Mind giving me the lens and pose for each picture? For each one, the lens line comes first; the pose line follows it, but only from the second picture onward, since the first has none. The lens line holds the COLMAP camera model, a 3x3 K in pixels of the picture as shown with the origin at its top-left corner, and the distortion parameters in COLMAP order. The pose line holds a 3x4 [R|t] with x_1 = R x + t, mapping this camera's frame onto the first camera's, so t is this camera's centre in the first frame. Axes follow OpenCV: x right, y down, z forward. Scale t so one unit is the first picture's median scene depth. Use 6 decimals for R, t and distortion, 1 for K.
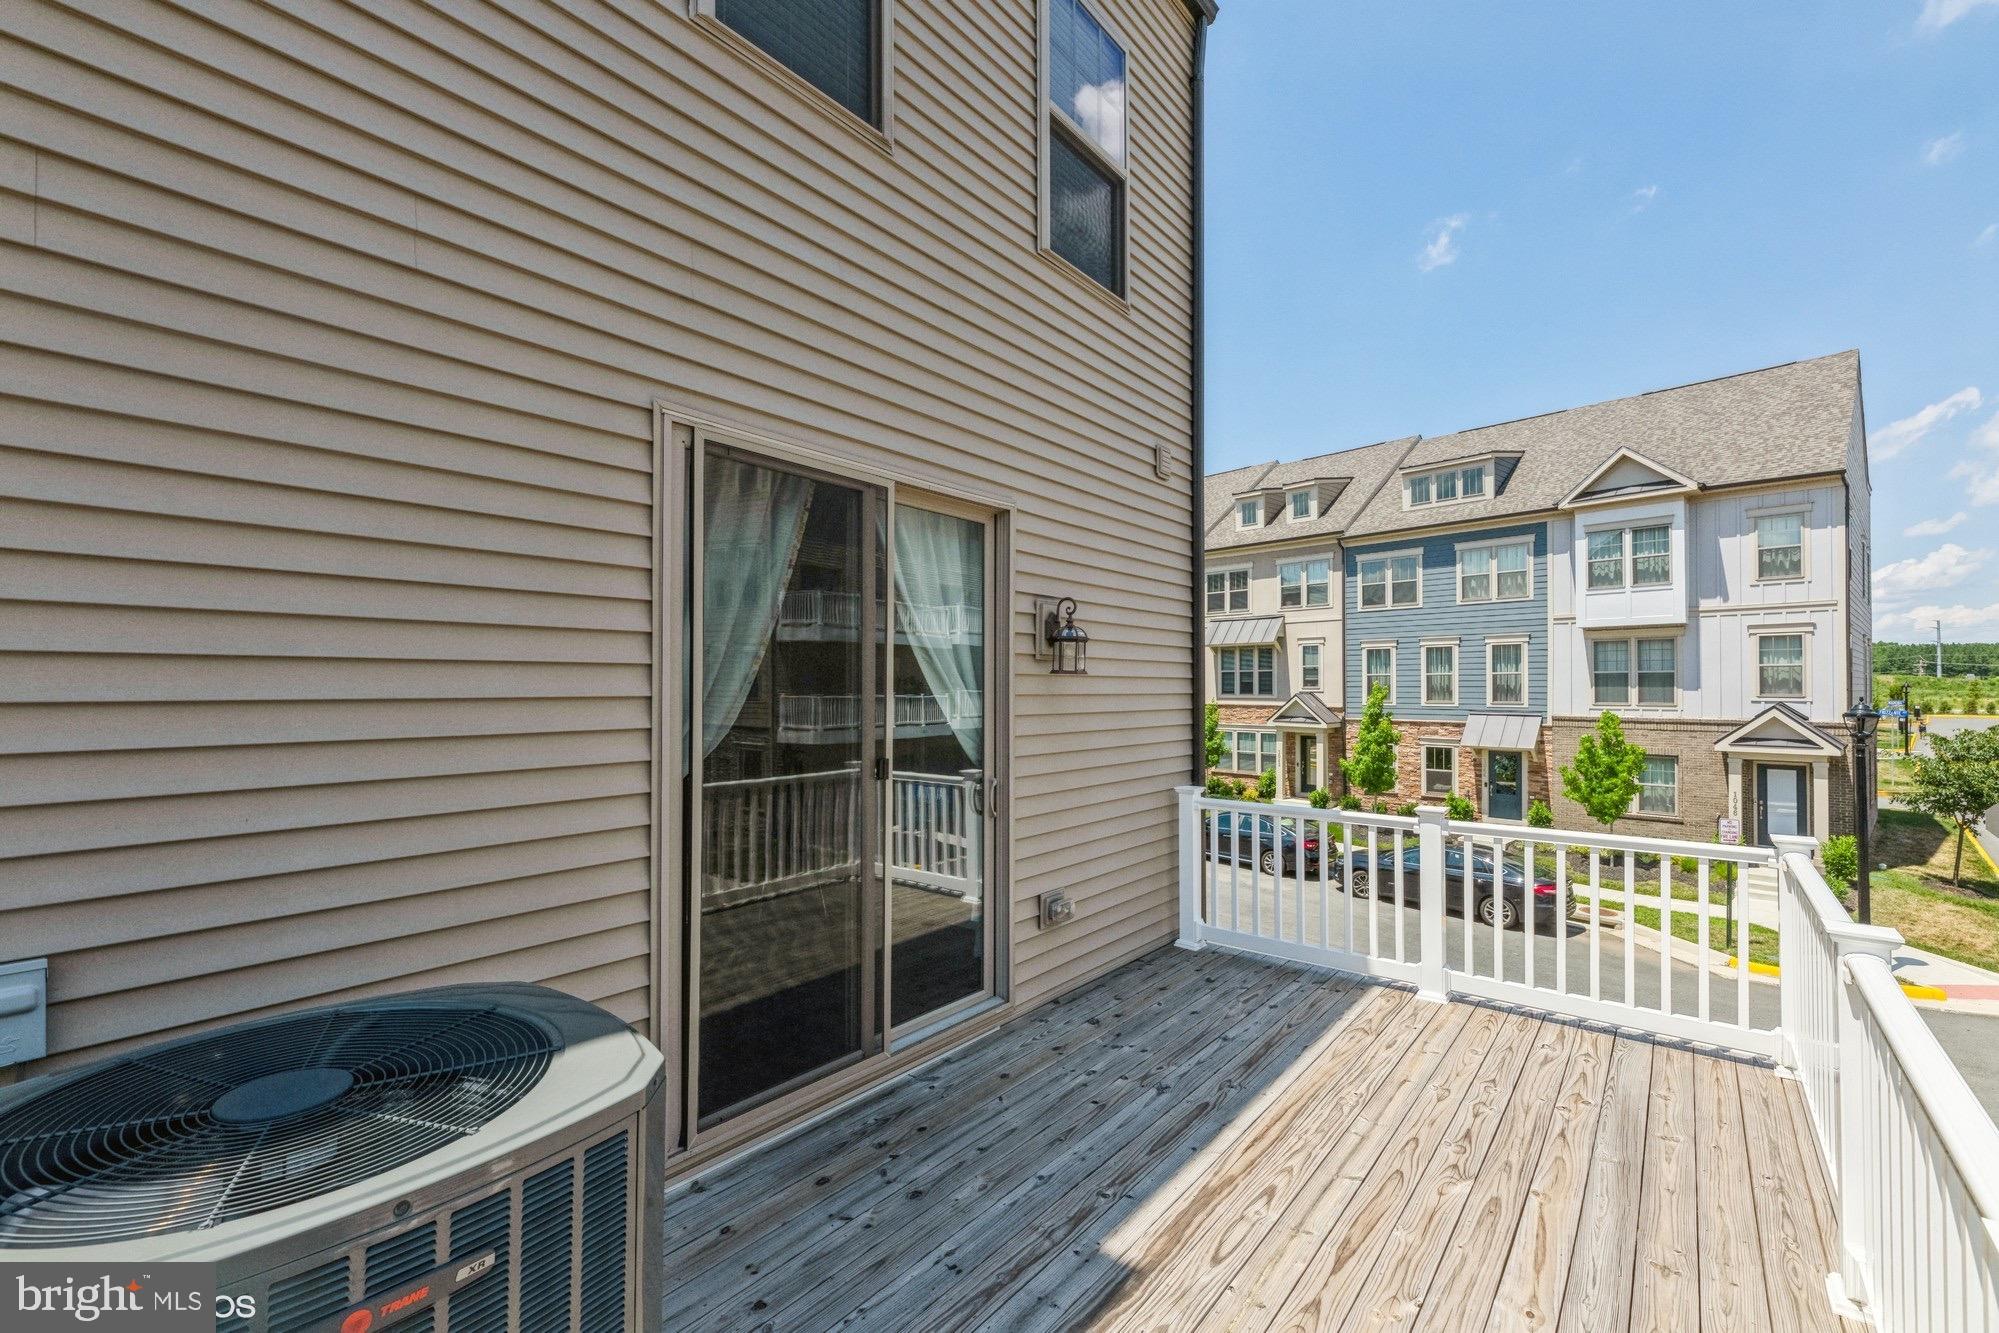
lens RADIAL K [[858.0, 0, 1003.7], [0, 858.0, 684.2], [0, 0, 1]] dist [-0.001029, 0.000203]
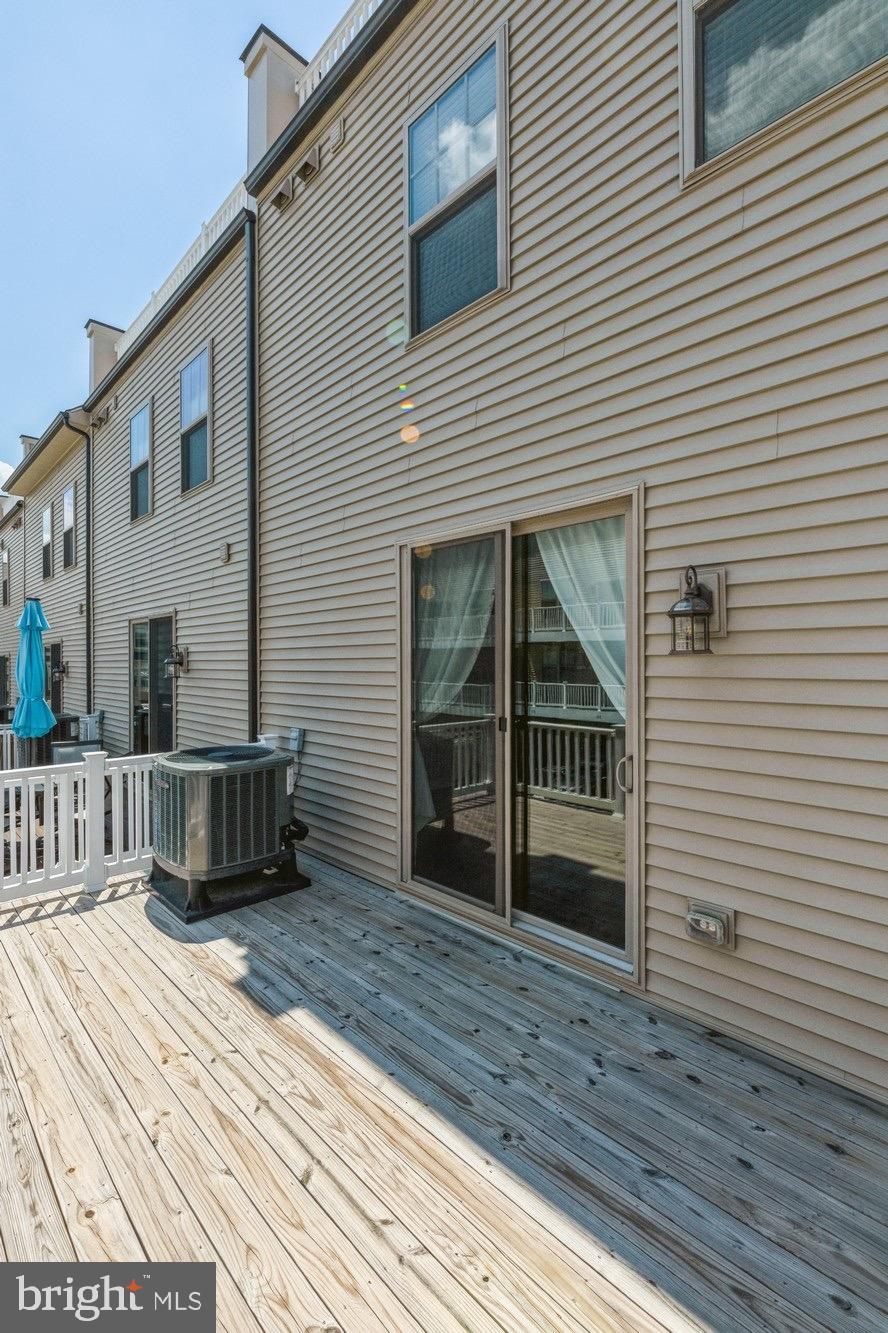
lens RADIAL K [[572.2, 0, 416.7], [0, 572.2, 663.6], [0, 0, 1]] dist [-0.001029, 0.000203]
pose [[-0.137903, 0.000067, -0.990446, 0.857650], [0.007590, 0.999971, -0.000989, -0.003707], [0.990417, -0.007653, -0.137899, 1.008362]]
